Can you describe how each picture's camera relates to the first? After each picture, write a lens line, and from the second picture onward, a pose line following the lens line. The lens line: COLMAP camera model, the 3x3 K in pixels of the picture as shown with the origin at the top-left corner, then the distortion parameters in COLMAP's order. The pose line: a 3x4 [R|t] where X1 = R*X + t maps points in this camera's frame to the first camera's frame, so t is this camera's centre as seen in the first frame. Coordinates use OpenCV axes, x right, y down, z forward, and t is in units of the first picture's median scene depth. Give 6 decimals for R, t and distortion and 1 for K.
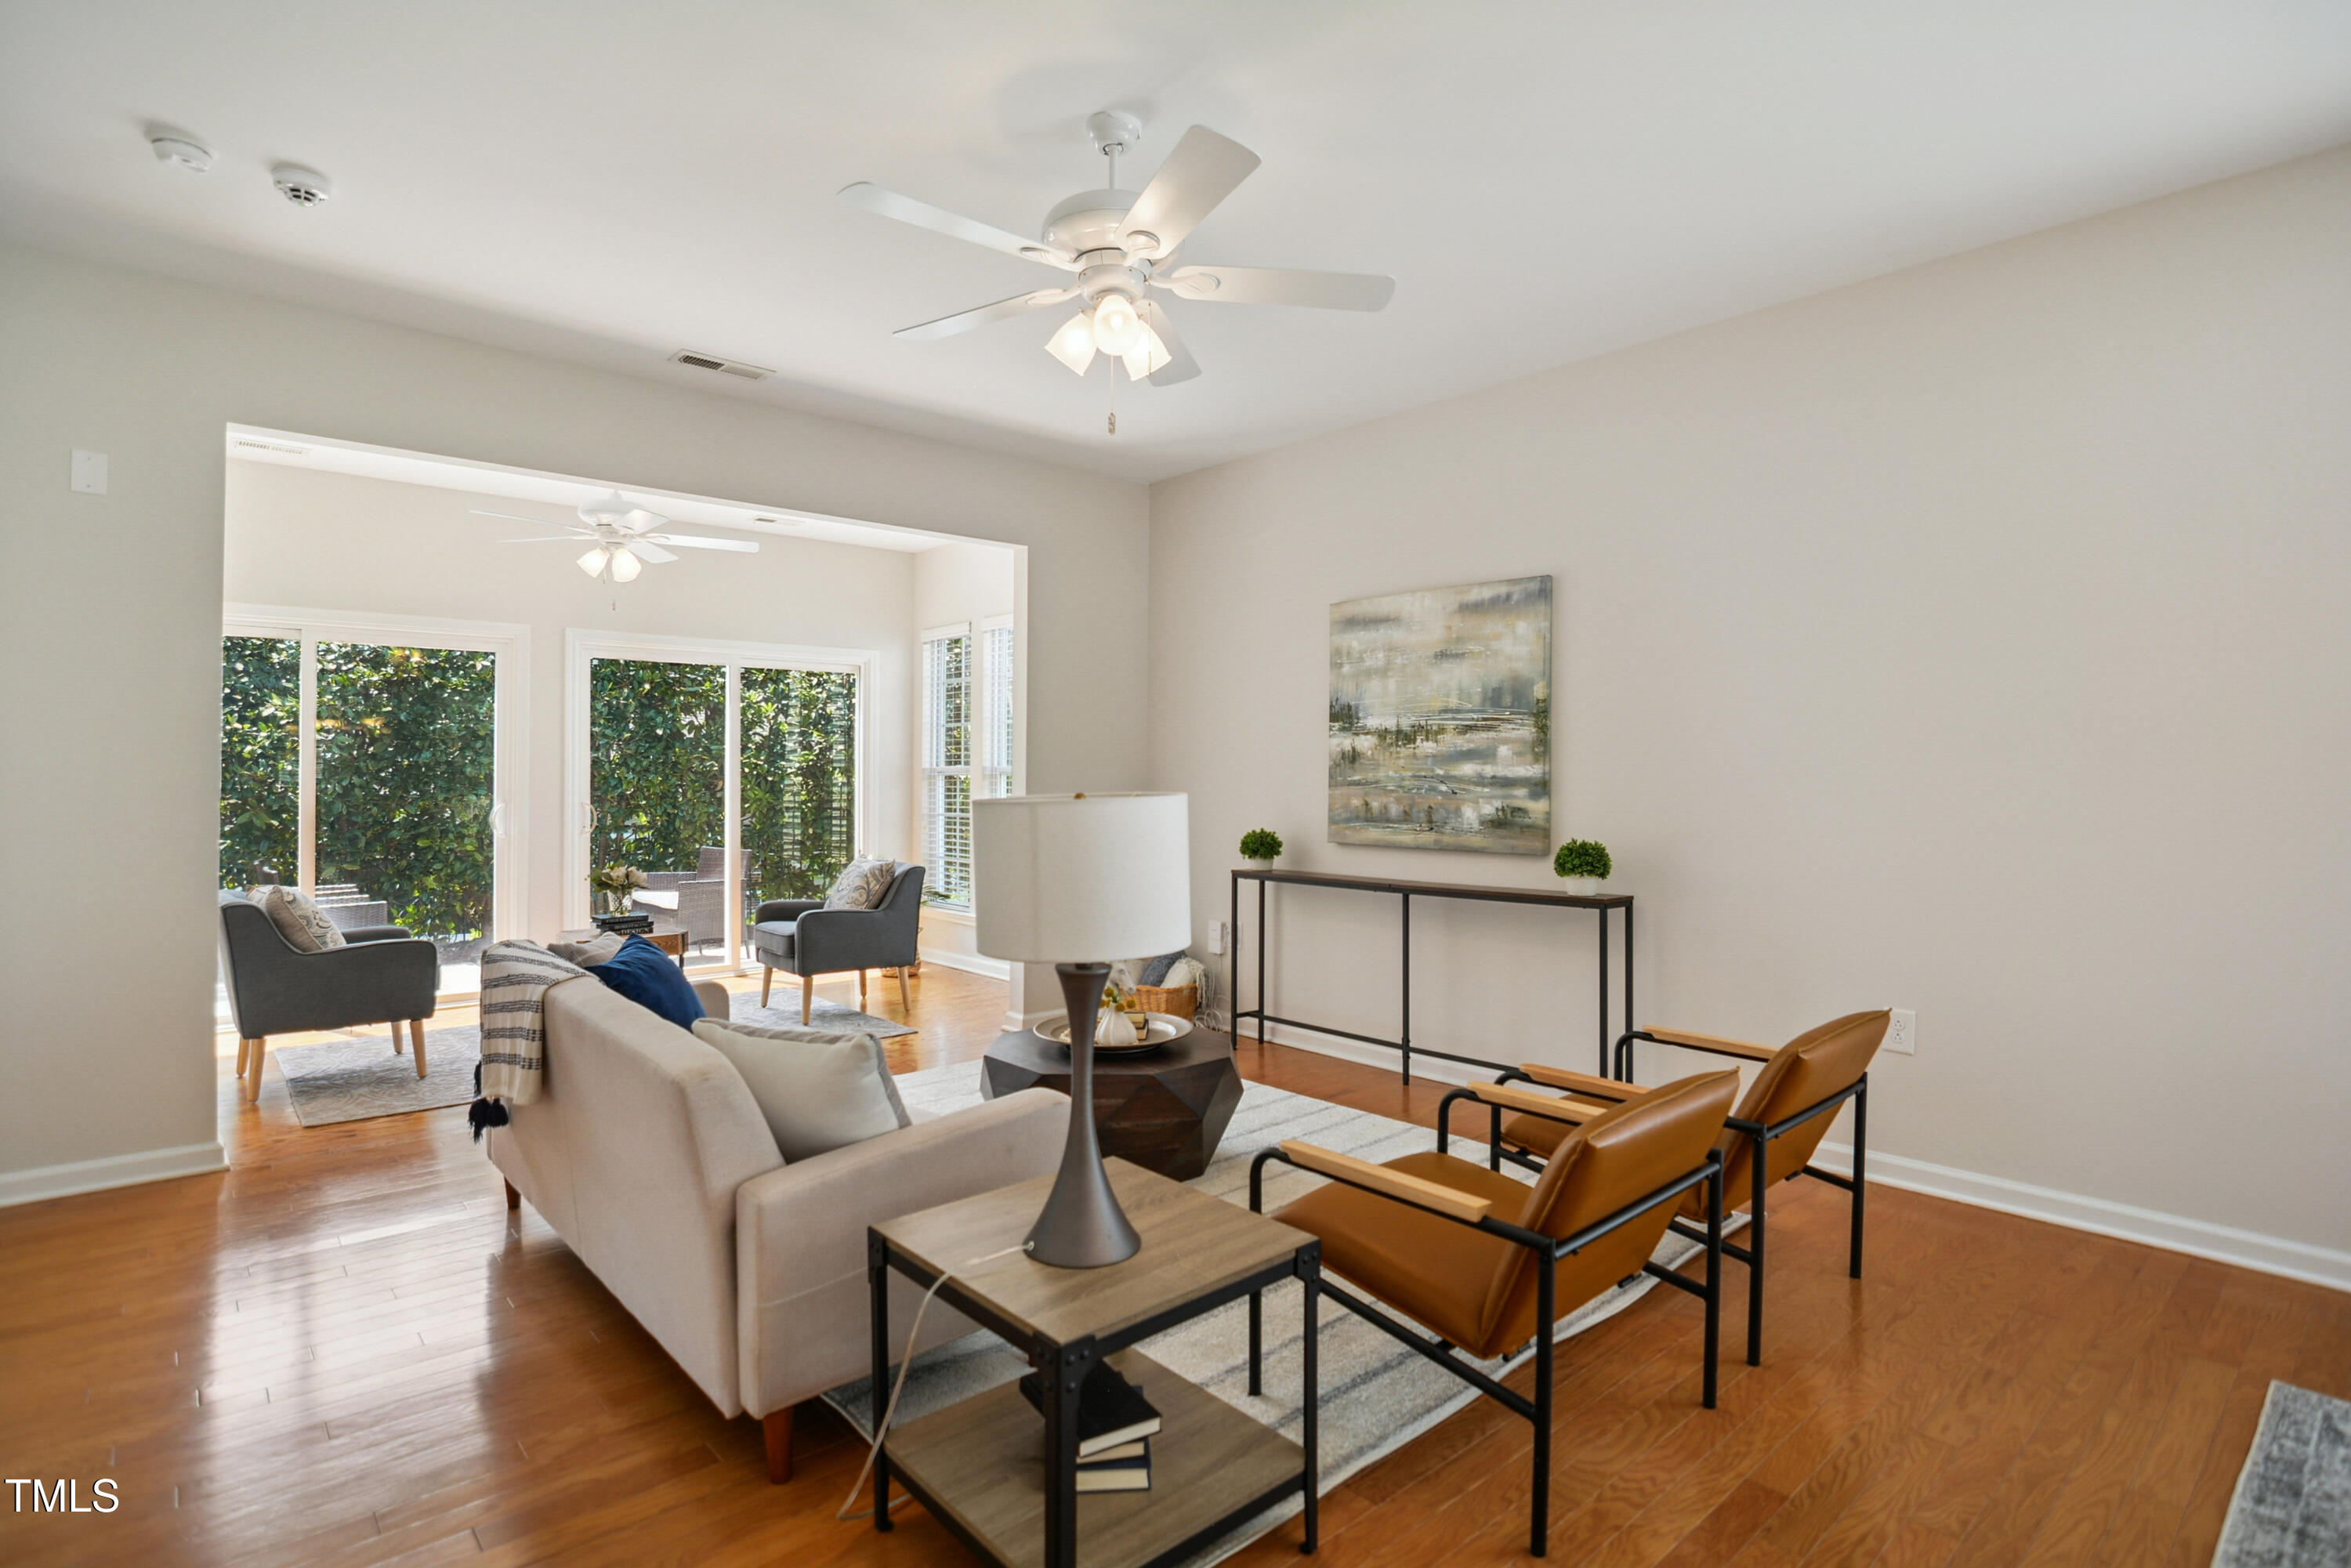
lens RADIAL K [[1167.6, 0, 1175.1], [0, 1167.6, 772.5], [0, 0, 1]] dist [-0.027702, 0.006976]
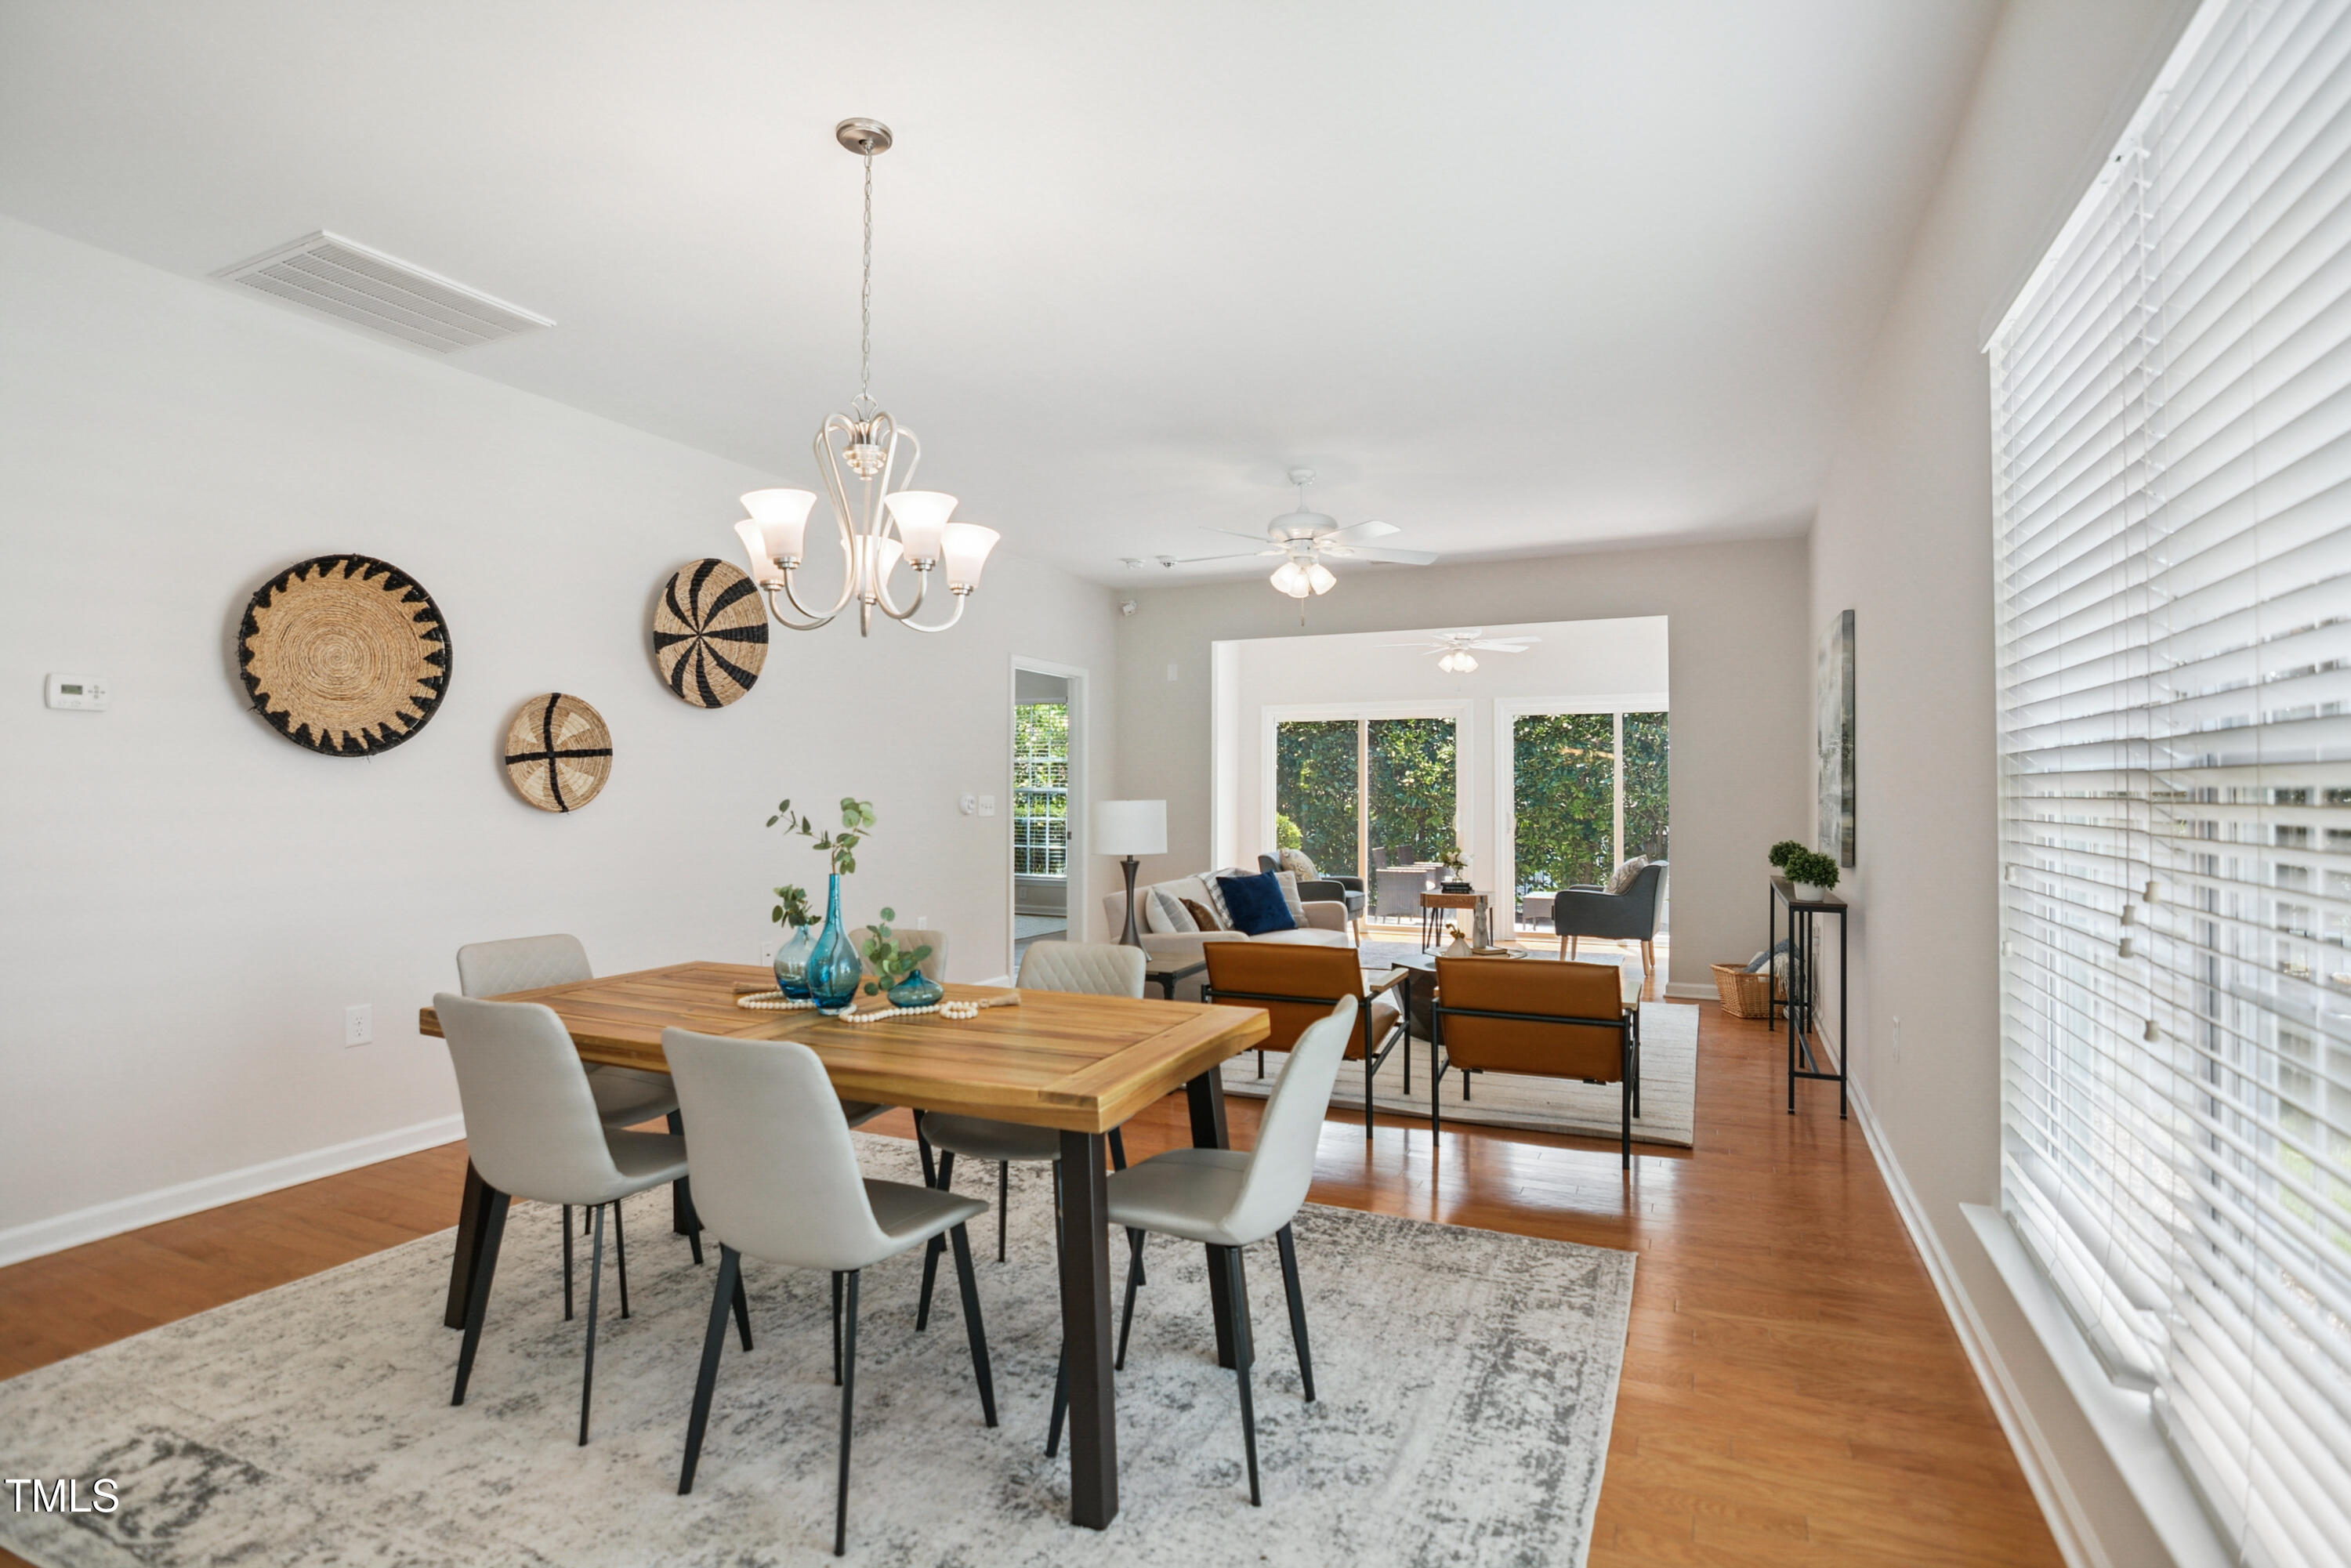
lens RADIAL K [[1167.6, 0, 1184.7], [0, 1167.6, 786.4], [0, 0, 1]] dist [-0.027702, 0.006976]
pose [[0.421470, -0.009455, -0.906793, 0.584413], [0.006006, 0.999953, -0.007635, 0.000818], [0.906823, -0.002228, 0.421507, -0.015996]]
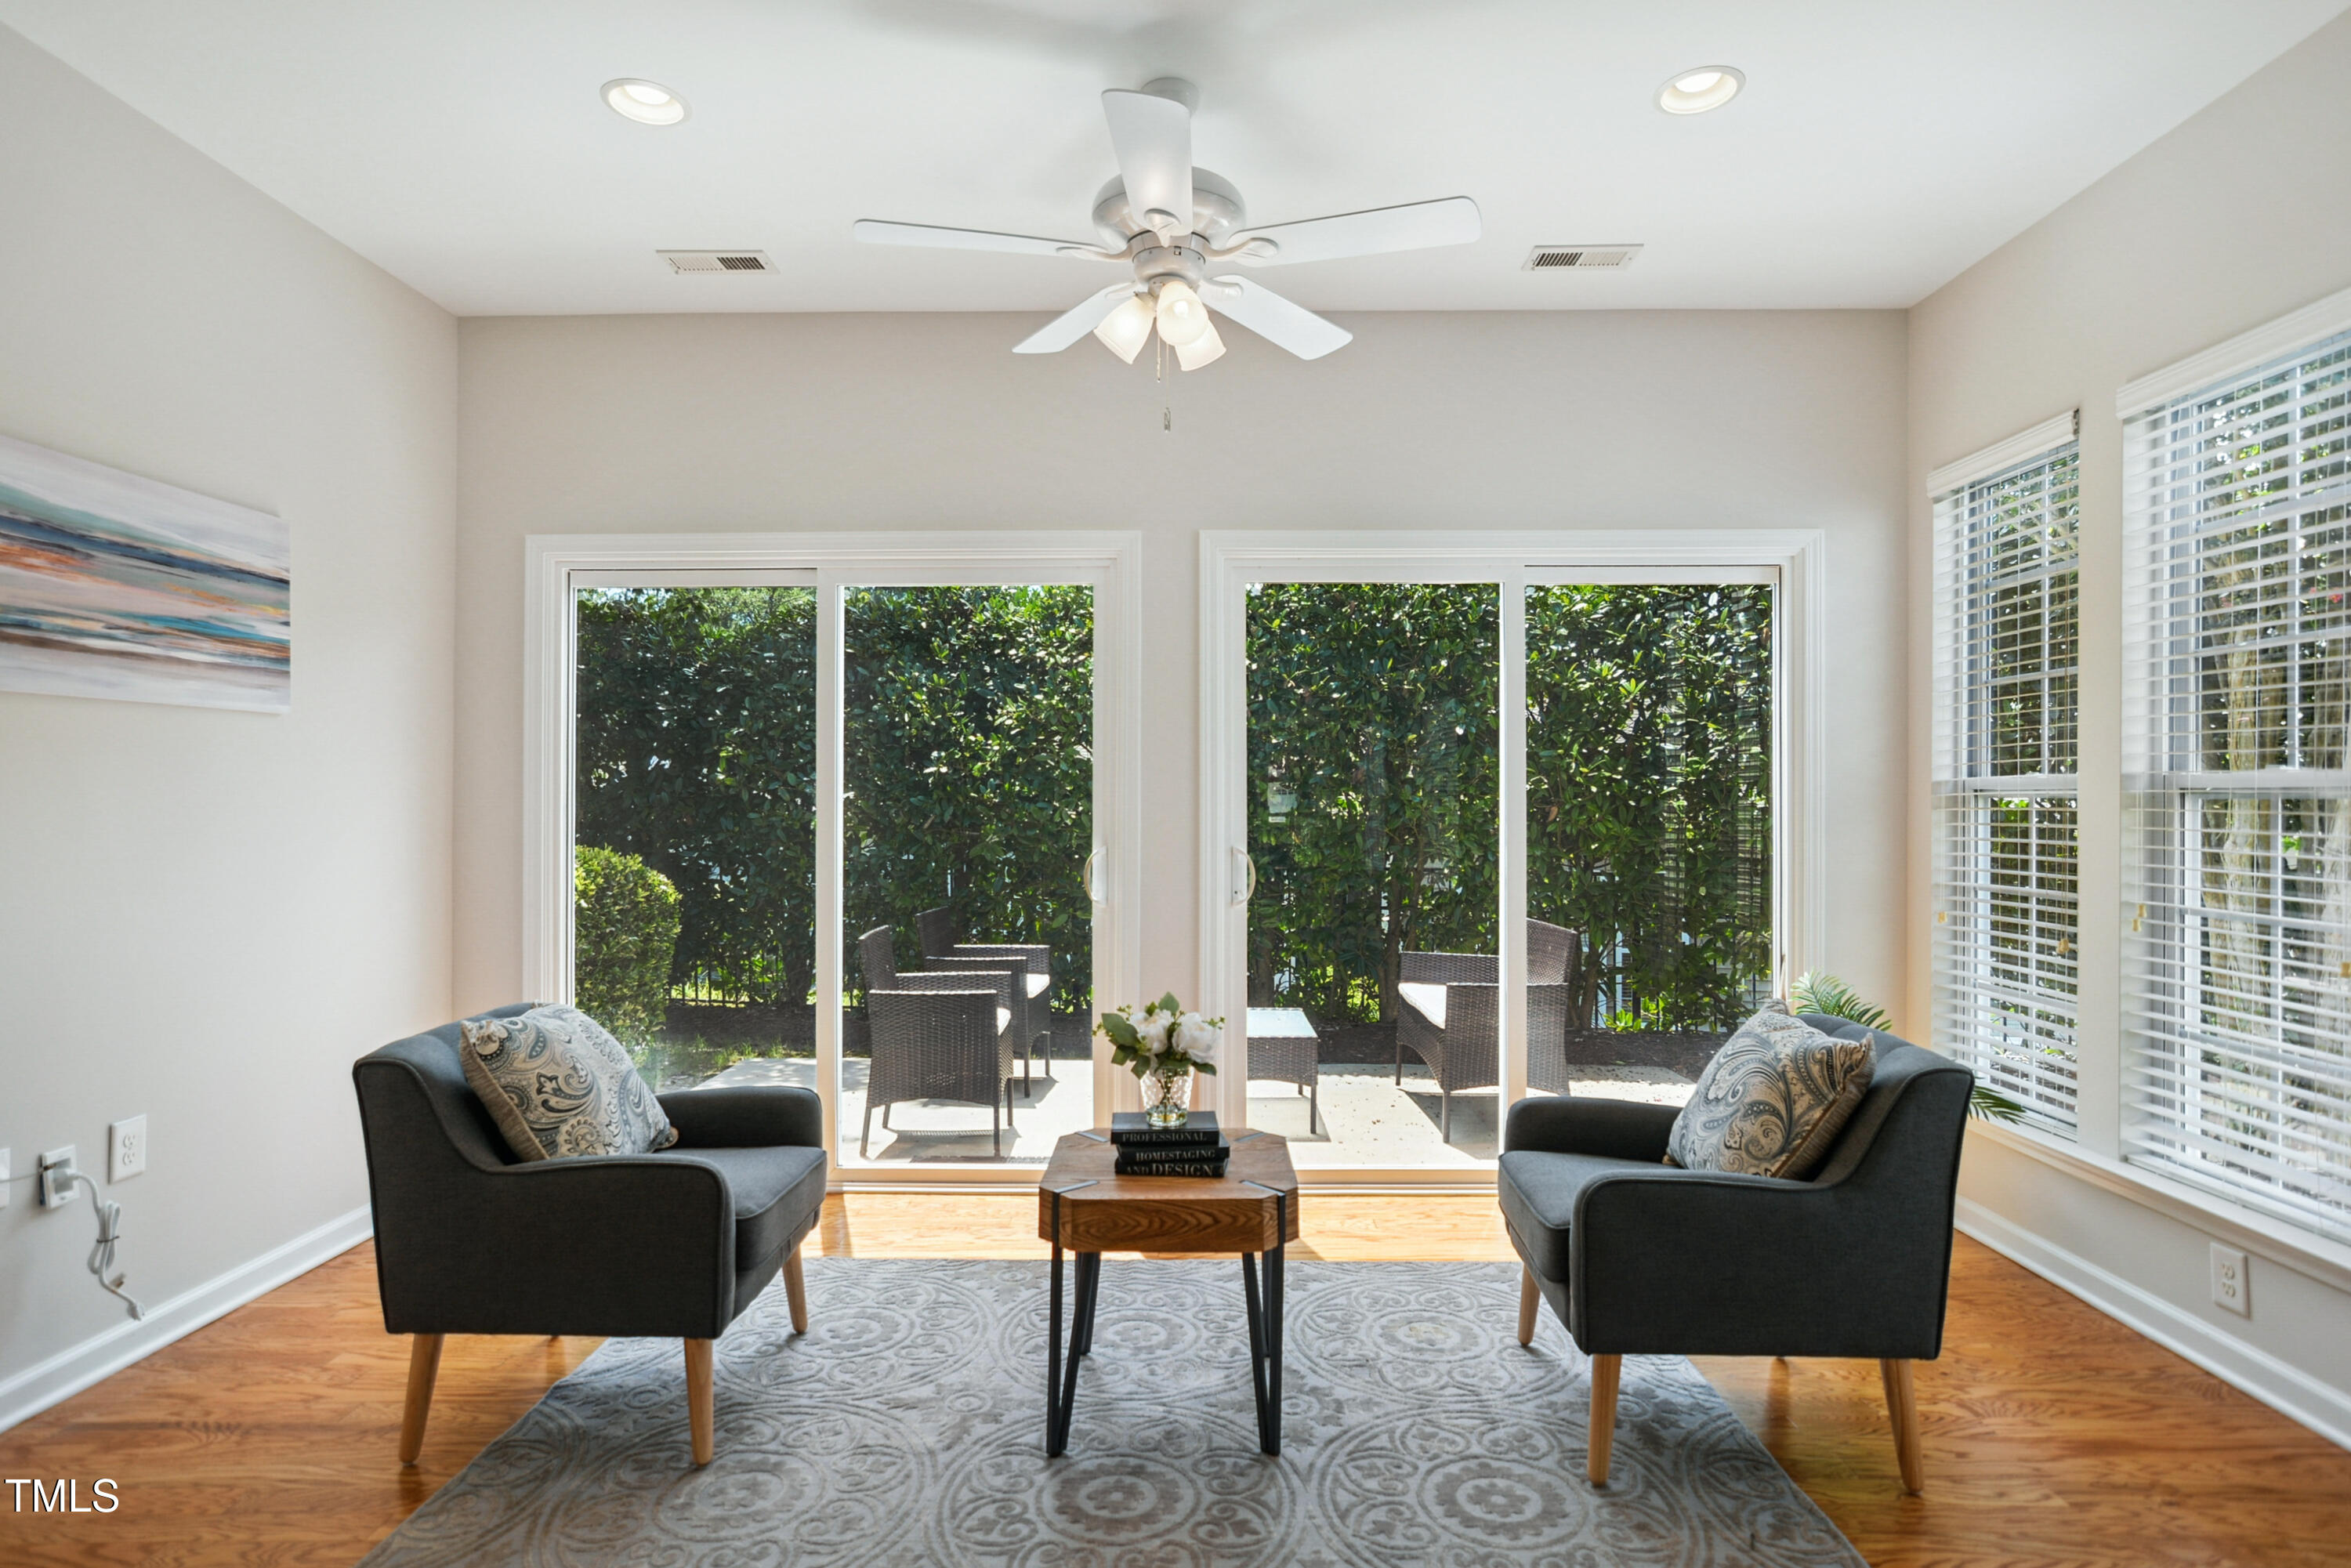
lens RADIAL K [[1242.6, 0, 1183.3], [0, 1242.6, 799.3], [0, 0, 1]] dist [-0.000333, 0.000049]
pose [[0.744585, -0.000062, -0.667528, -0.115223], [0.003644, 0.999985, 0.003972, 0.000182], [0.667518, -0.005390, 0.744574, 0.465072]]
